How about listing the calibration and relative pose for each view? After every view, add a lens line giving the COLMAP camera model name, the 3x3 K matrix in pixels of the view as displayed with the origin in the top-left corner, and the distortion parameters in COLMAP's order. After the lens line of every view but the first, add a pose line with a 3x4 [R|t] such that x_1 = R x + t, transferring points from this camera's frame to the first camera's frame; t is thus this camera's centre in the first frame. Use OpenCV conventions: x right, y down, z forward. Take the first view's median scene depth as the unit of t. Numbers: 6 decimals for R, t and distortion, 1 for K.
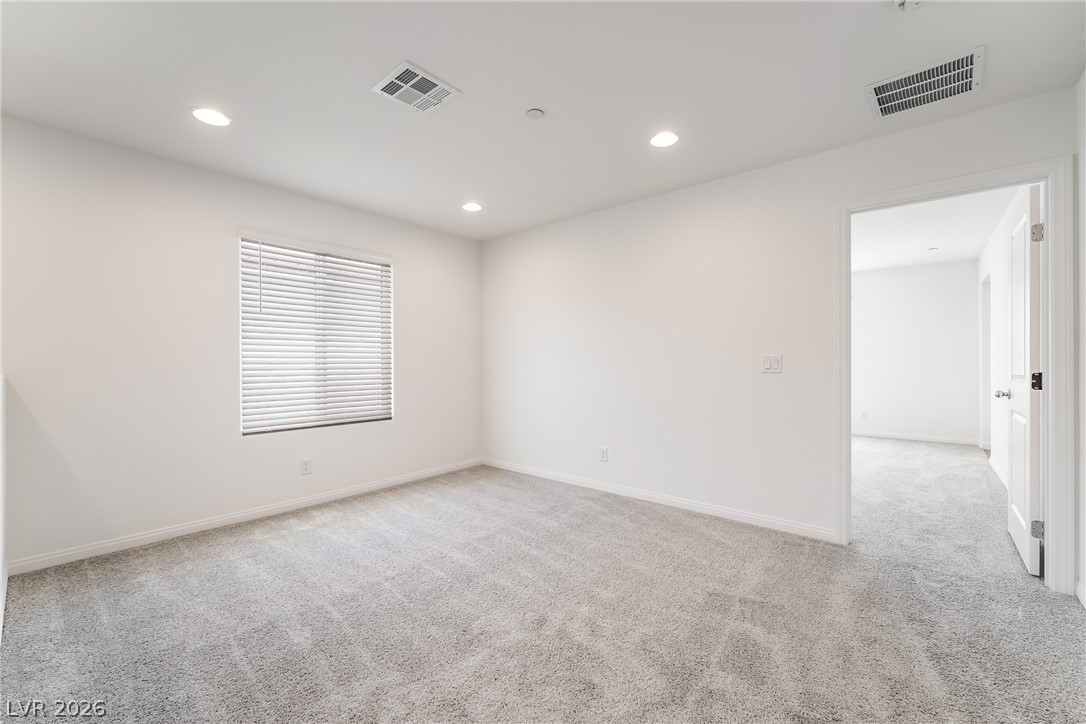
lens RADIAL K [[444.2, 0, 539.3], [0, 444.2, 364.0], [0, 0, 1]] dist [-0.001422, -0.000159]
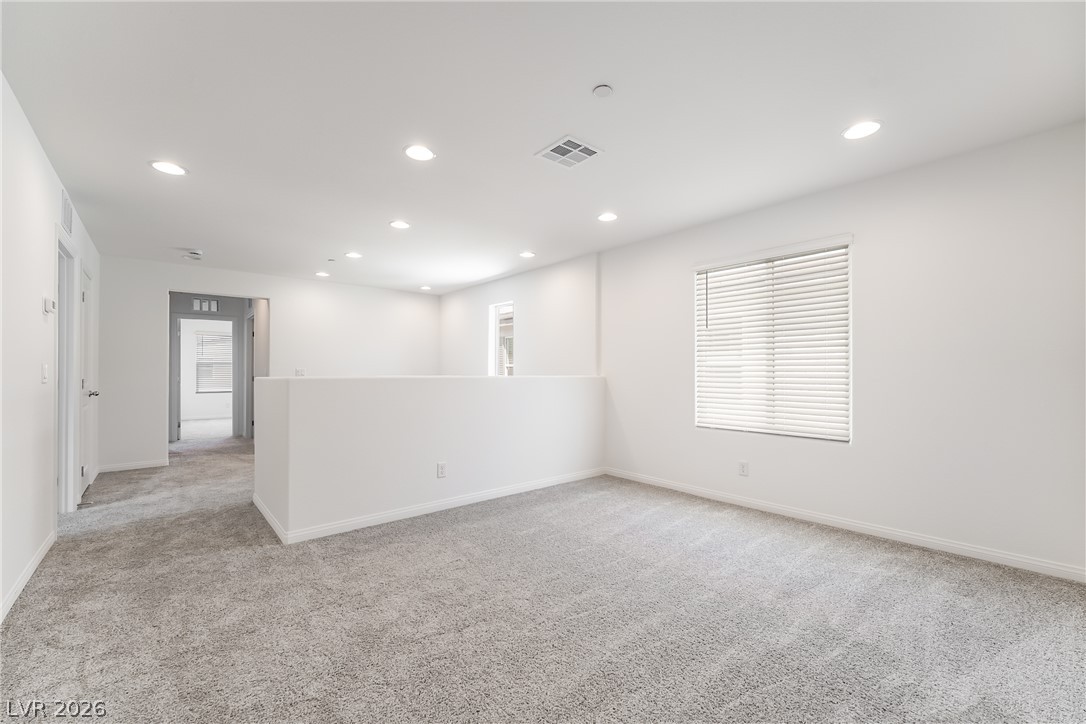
lens RADIAL K [[444.2, 0, 544.4], [0, 444.2, 368.9], [0, 0, 1]] dist [-0.001422, -0.000159]
pose [[-0.153208, -0.002968, -0.988189, 0.612460], [0.000894, 0.999995, -0.003142, -0.004786], [0.988194, -0.001364, -0.153205, 0.705825]]
